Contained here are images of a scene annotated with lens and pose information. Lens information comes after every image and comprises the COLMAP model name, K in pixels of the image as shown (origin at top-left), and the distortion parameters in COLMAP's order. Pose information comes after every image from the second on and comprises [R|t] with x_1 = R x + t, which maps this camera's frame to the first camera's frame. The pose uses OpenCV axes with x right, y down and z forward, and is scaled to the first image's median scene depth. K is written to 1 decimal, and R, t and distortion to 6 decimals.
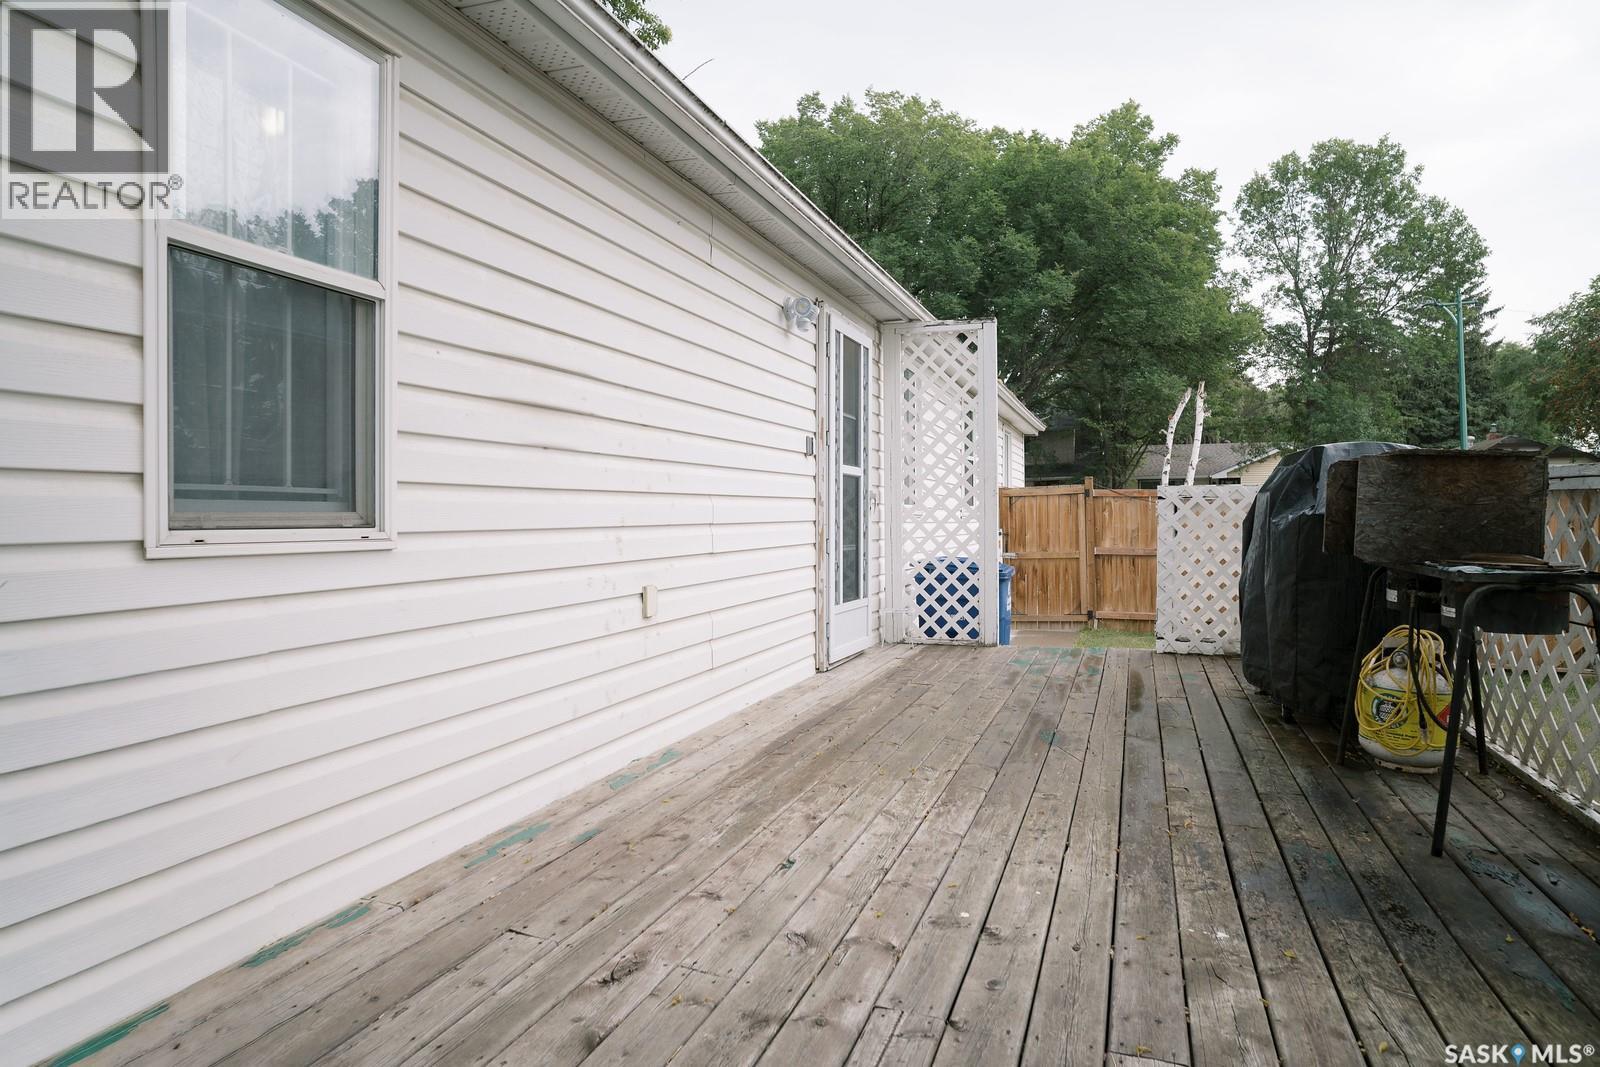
lens RADIAL K [[978.1, 0, 798.2], [0, 978.1, 528.4], [0, 0, 1]] dist [-0.034631, 0.001952]
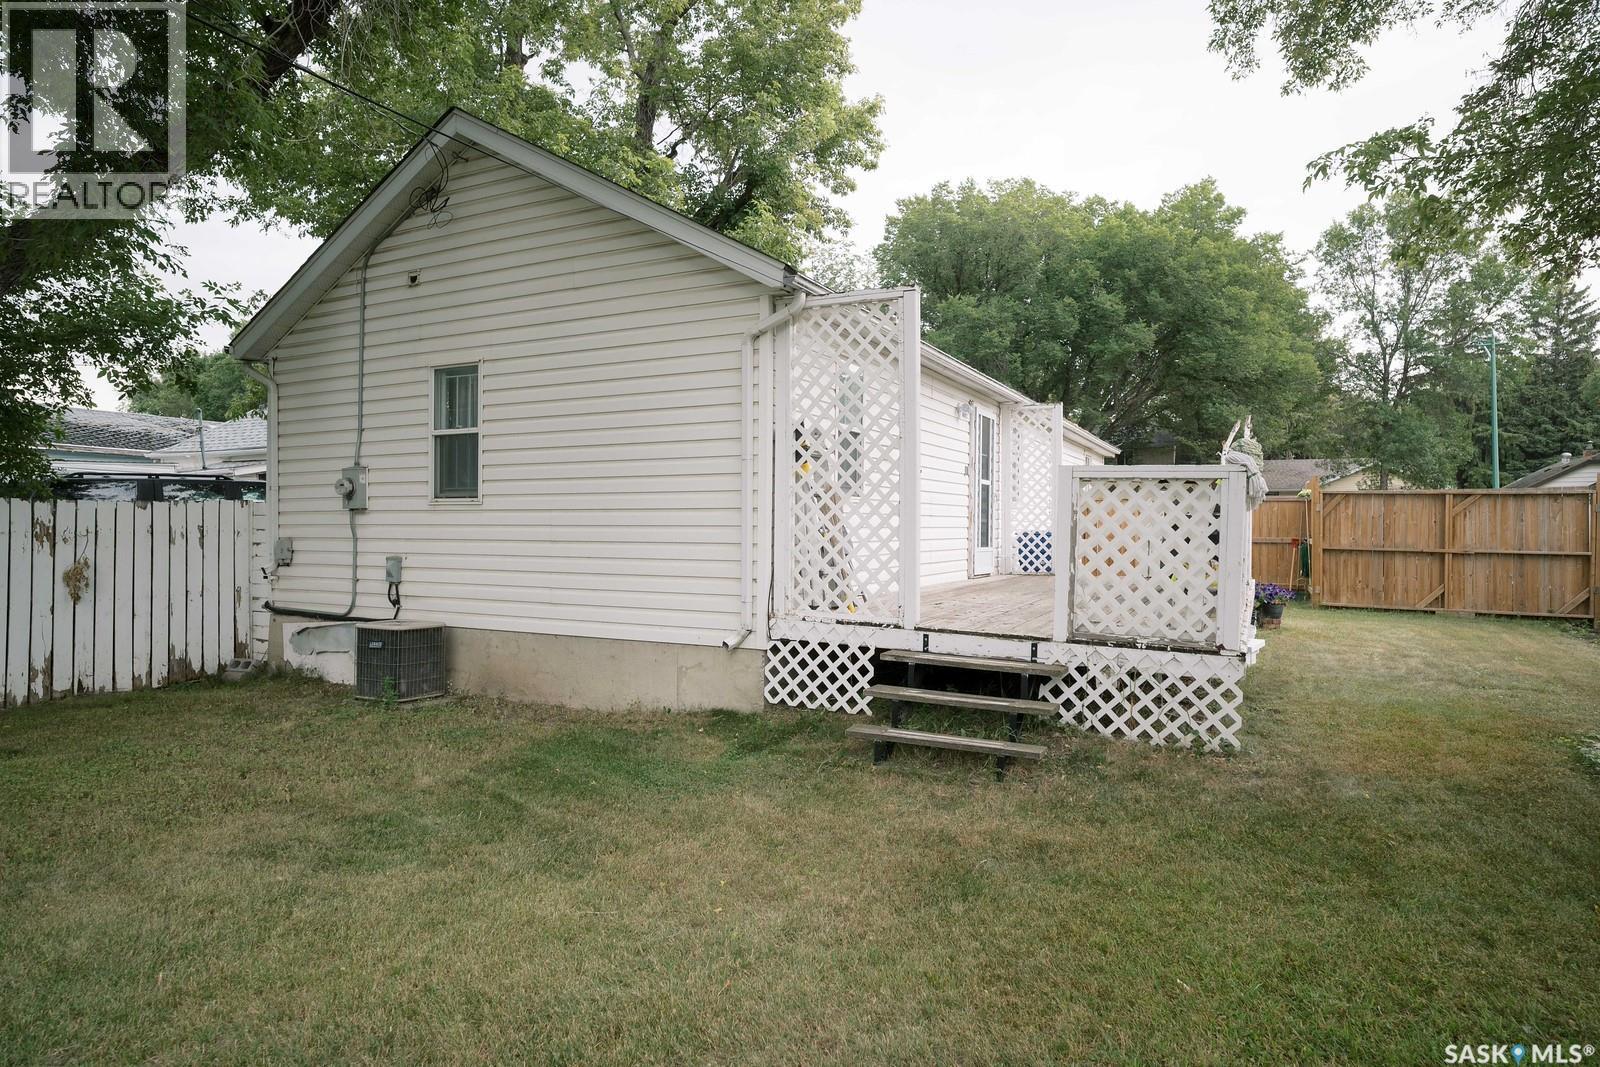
lens RADIAL K [[978.1, 0, 799.7], [0, 978.1, 531.6], [0, 0, 1]] dist [-0.034631, 0.001952]
pose [[0.993830, 0.011508, -0.110312, -0.027705], [-0.012401, 0.999896, -0.007416, 0.016879], [0.110215, 0.008739, 0.993869, -0.281981]]
